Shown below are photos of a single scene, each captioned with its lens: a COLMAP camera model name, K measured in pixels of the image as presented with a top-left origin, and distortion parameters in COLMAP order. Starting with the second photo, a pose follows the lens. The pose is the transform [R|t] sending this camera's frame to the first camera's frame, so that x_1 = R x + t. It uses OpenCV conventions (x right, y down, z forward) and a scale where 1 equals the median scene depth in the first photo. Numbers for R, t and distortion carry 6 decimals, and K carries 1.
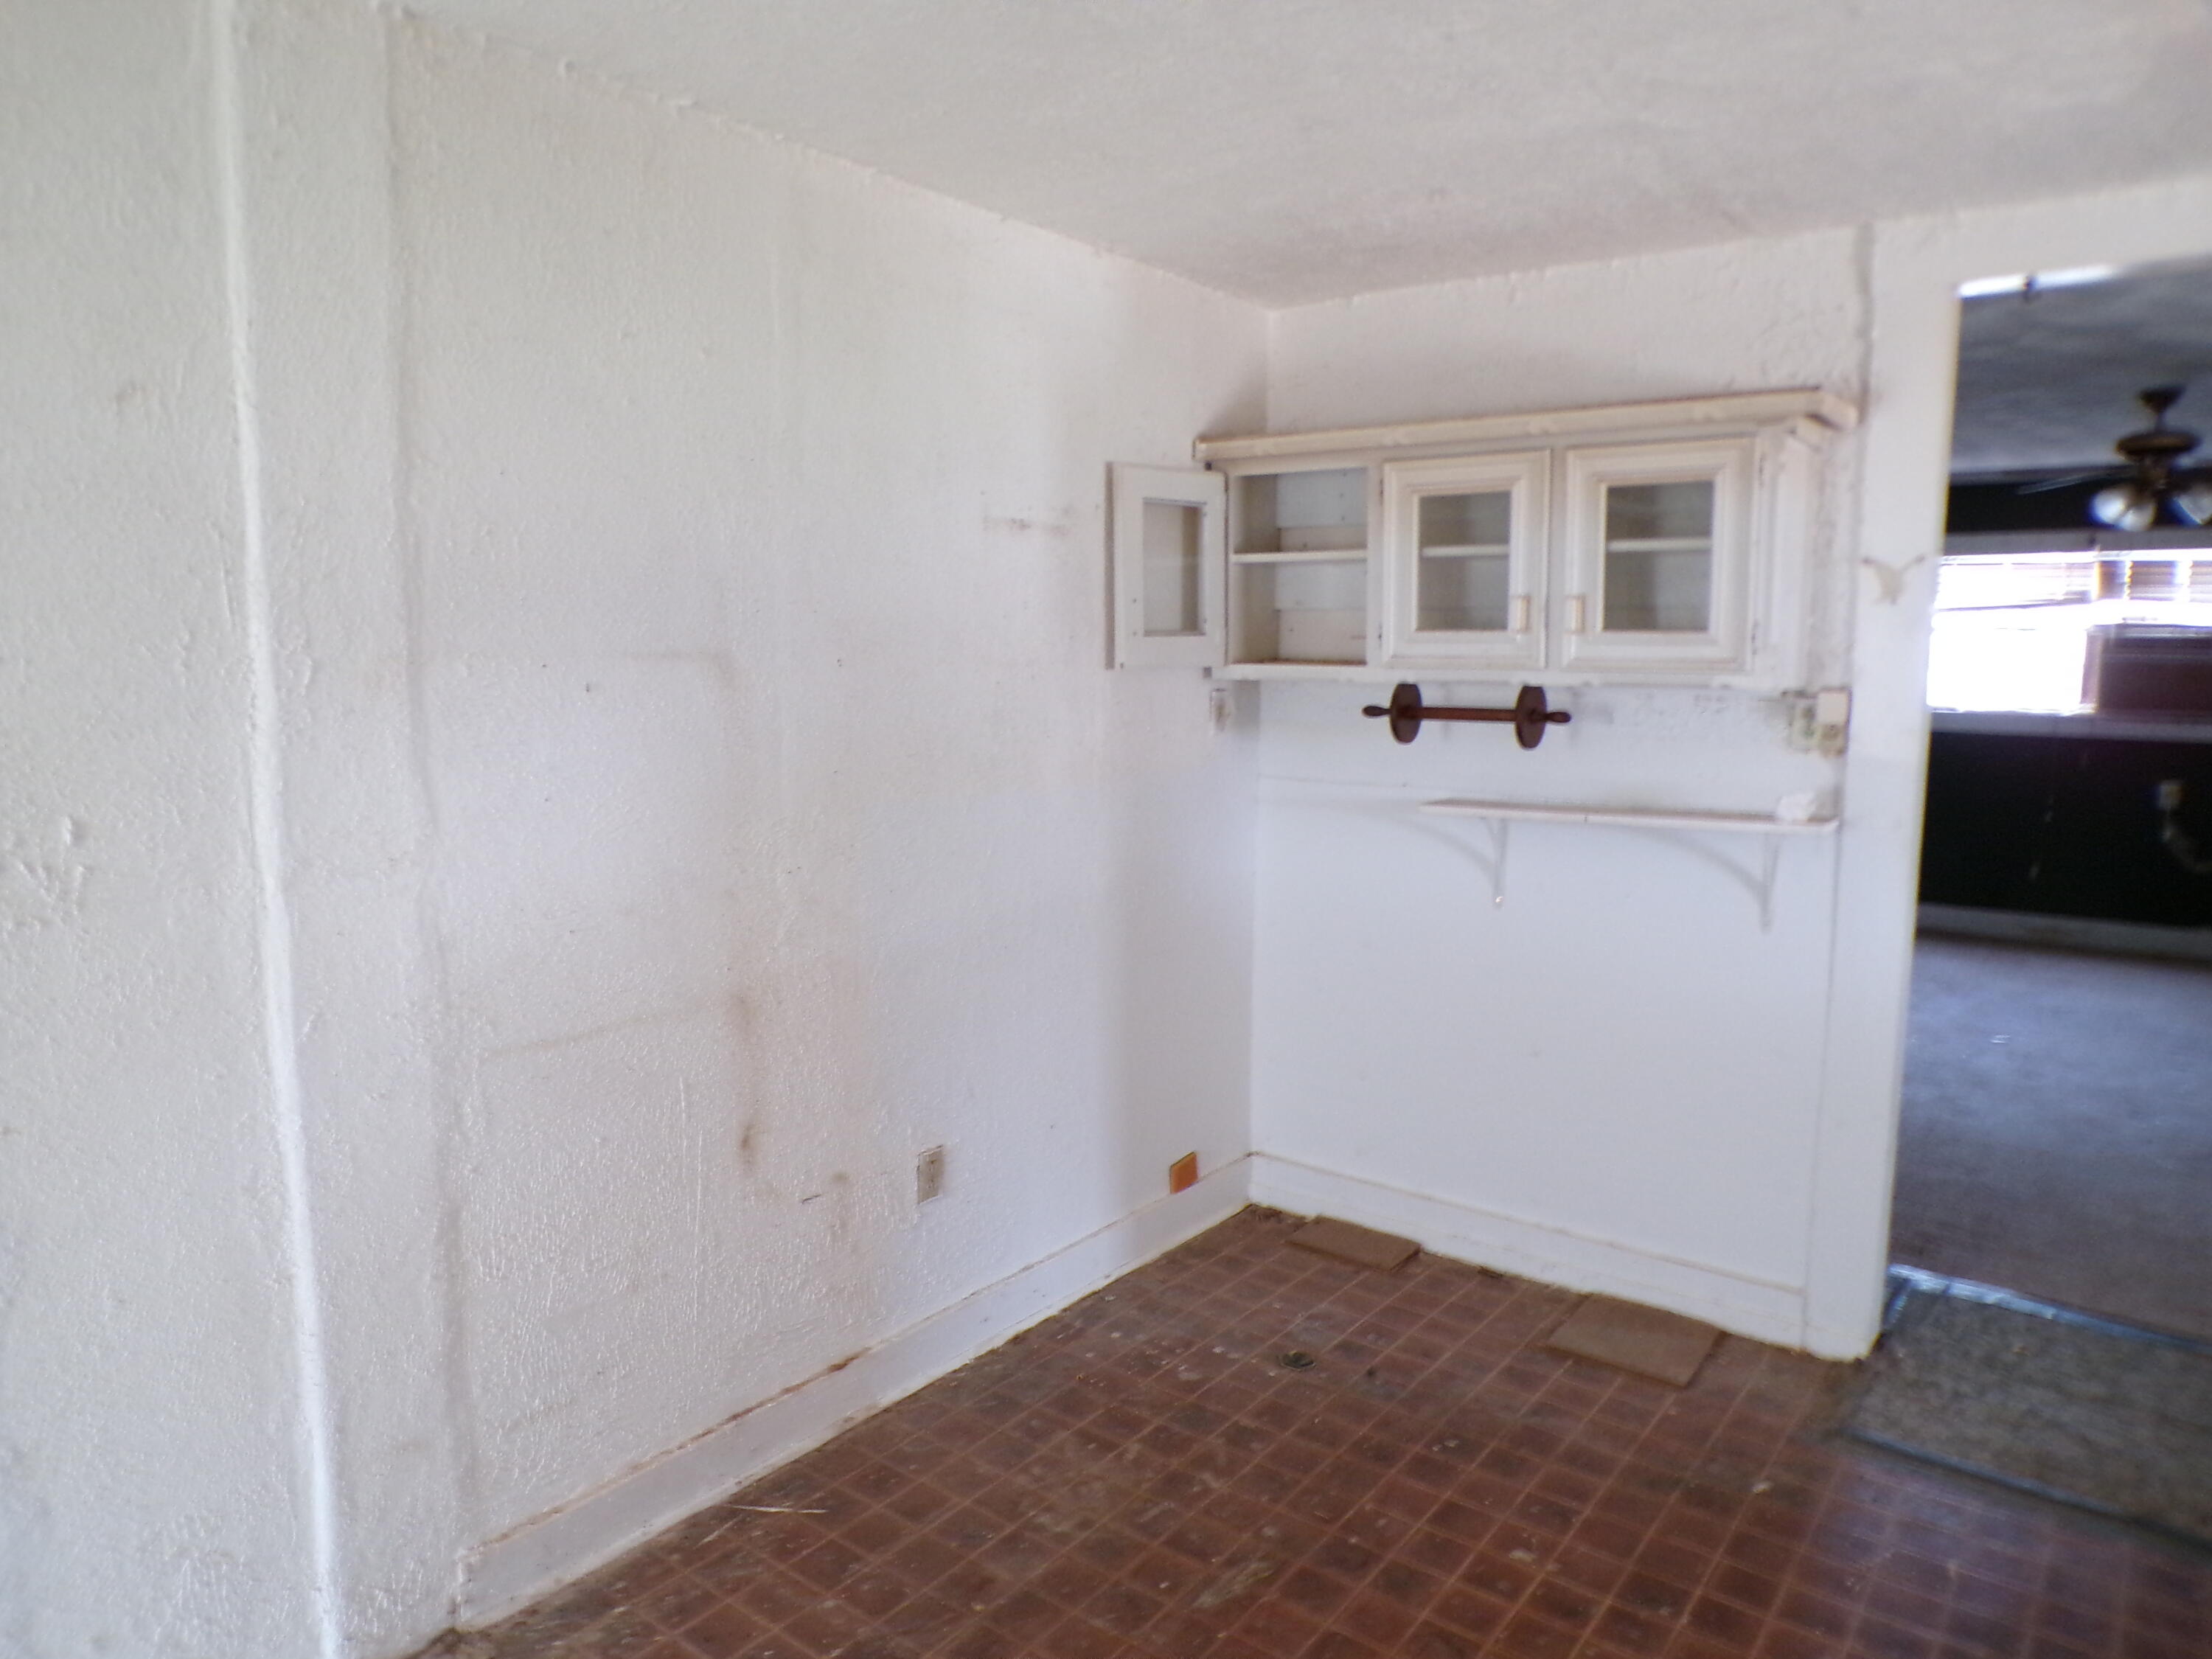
lens RADIAL K [[1461.6, 0, 1089.5], [0, 1461.6, 827.6], [0, 0, 1]] dist [-0.052135, 0.023545]
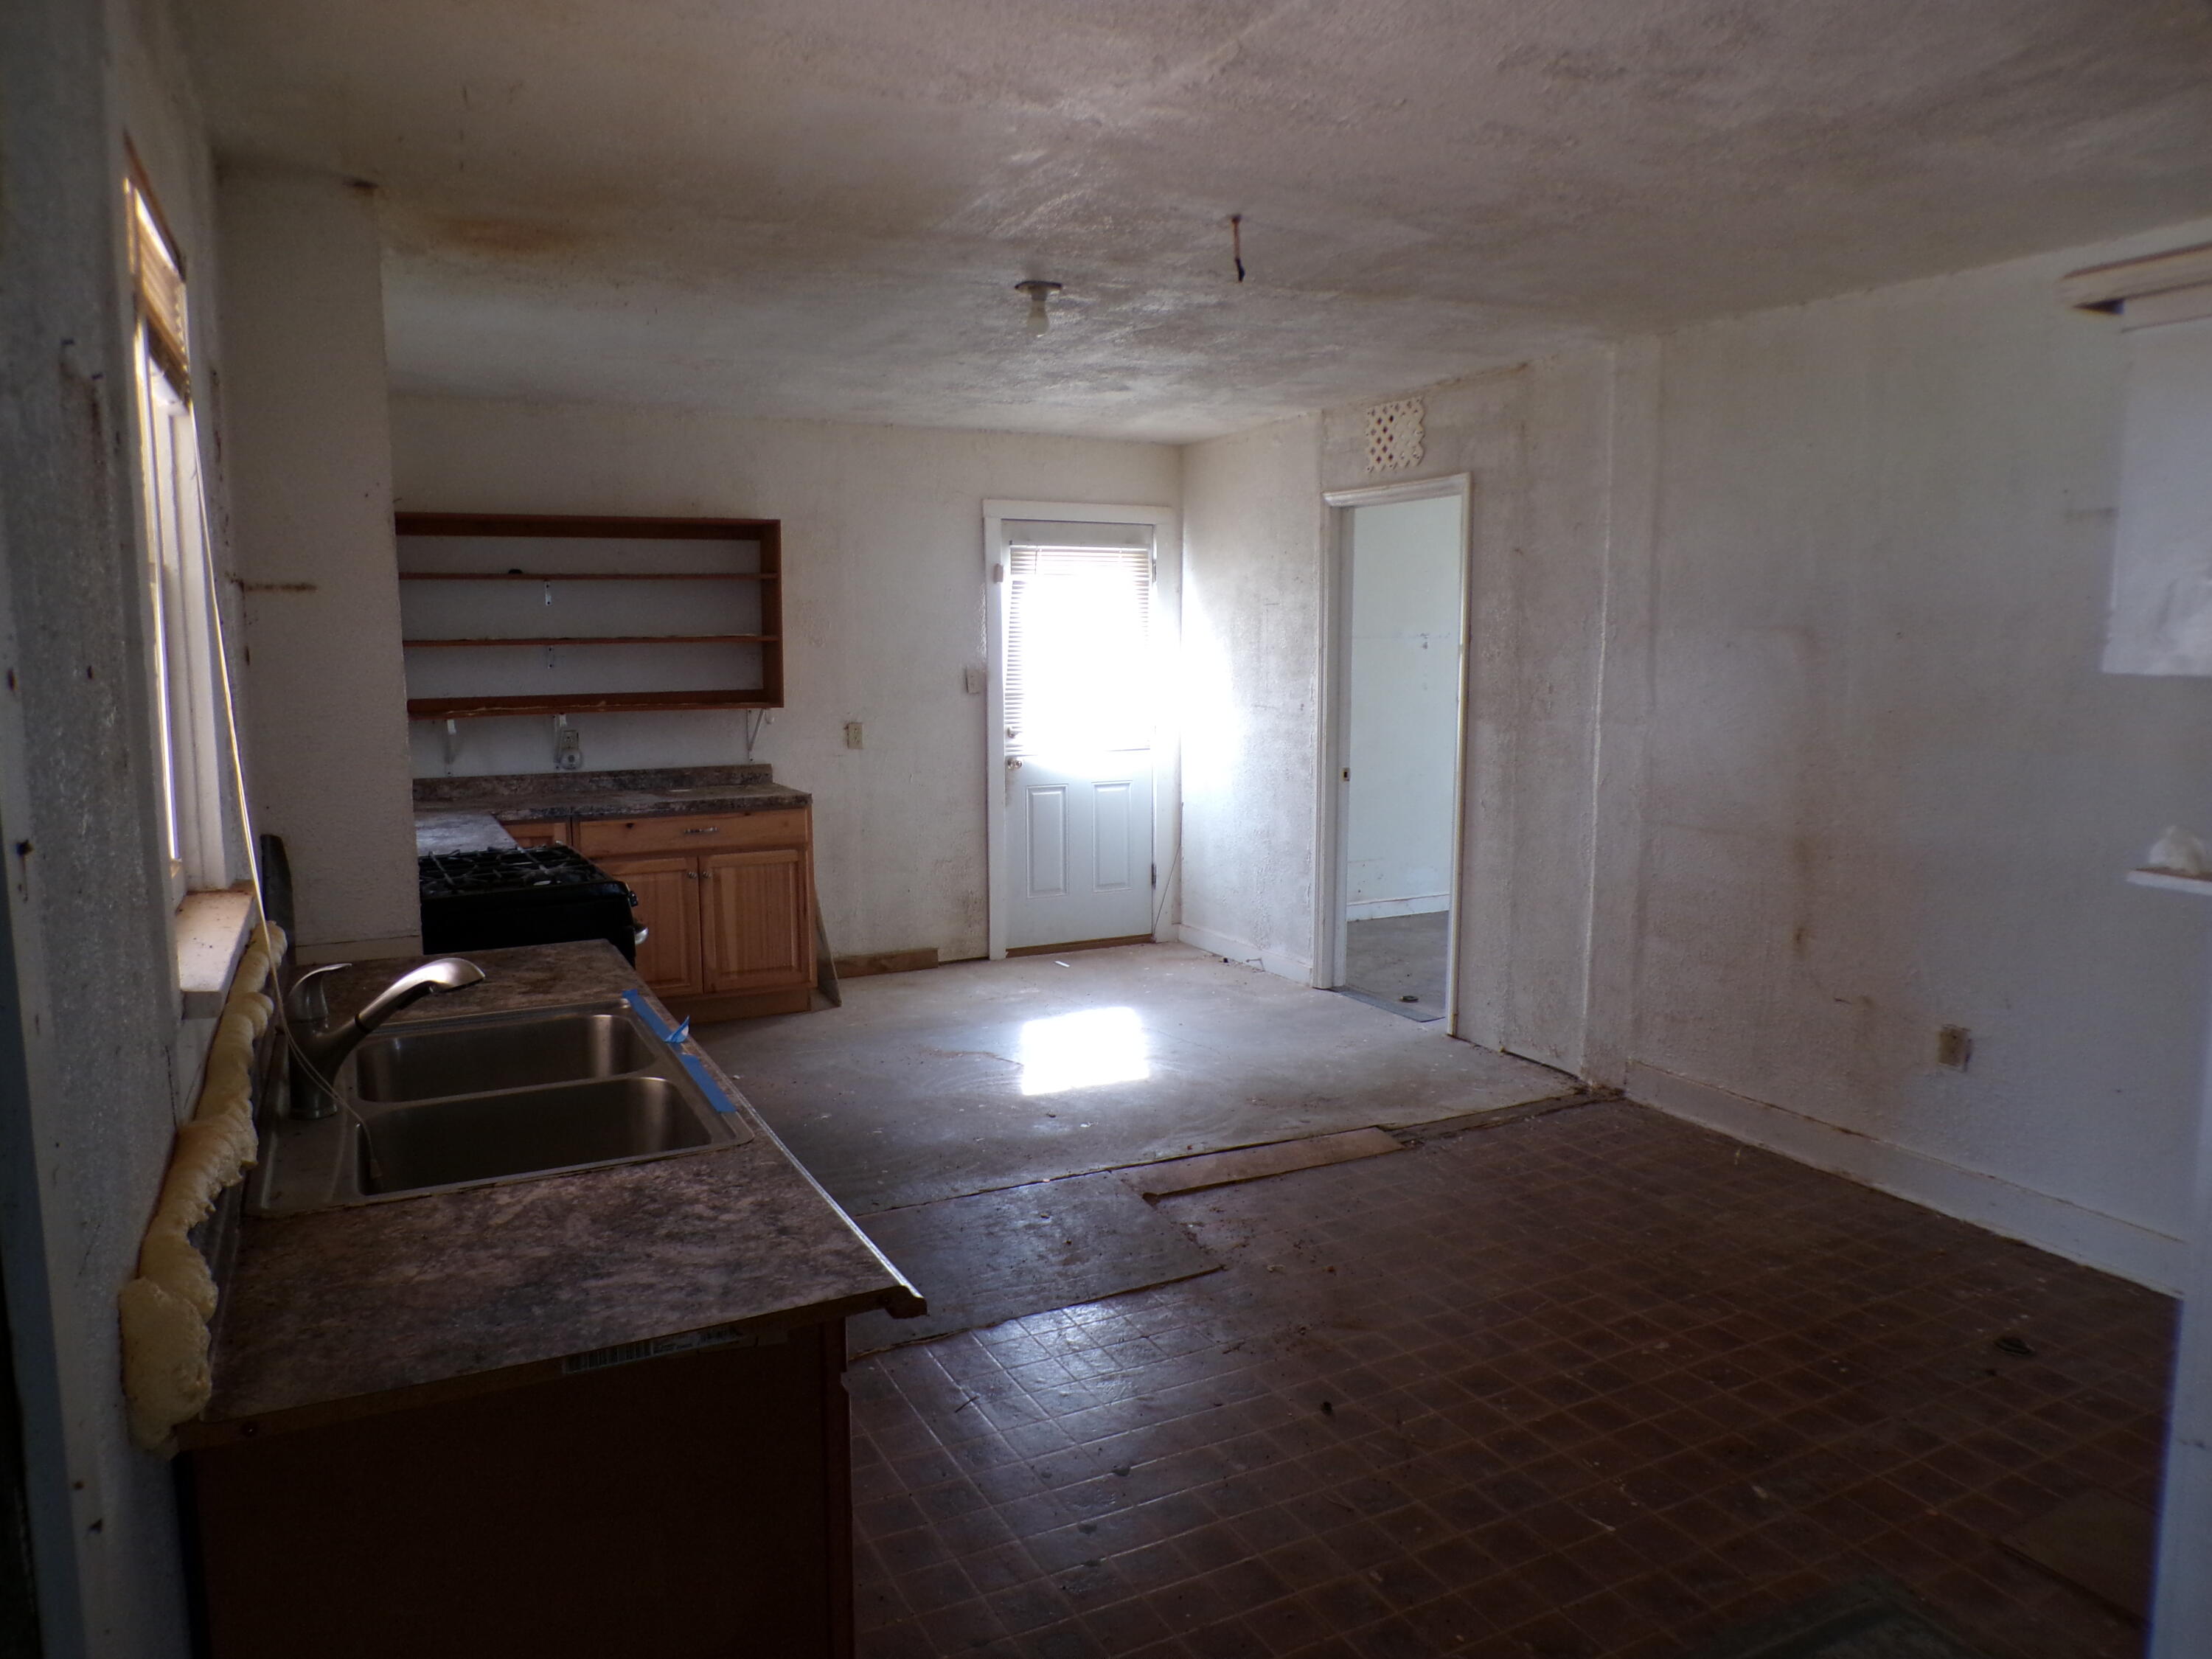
lens RADIAL K [[1461.6, 0, 1089.5], [0, 1461.6, 827.6], [0, 0, 1]] dist [-0.052135, 0.023545]
pose [[-0.409667, 0.127819, -0.903236, 1.376293], [-0.112801, 0.975438, 0.189198, -0.101770], [0.905234, 0.179394, -0.385187, 0.826079]]
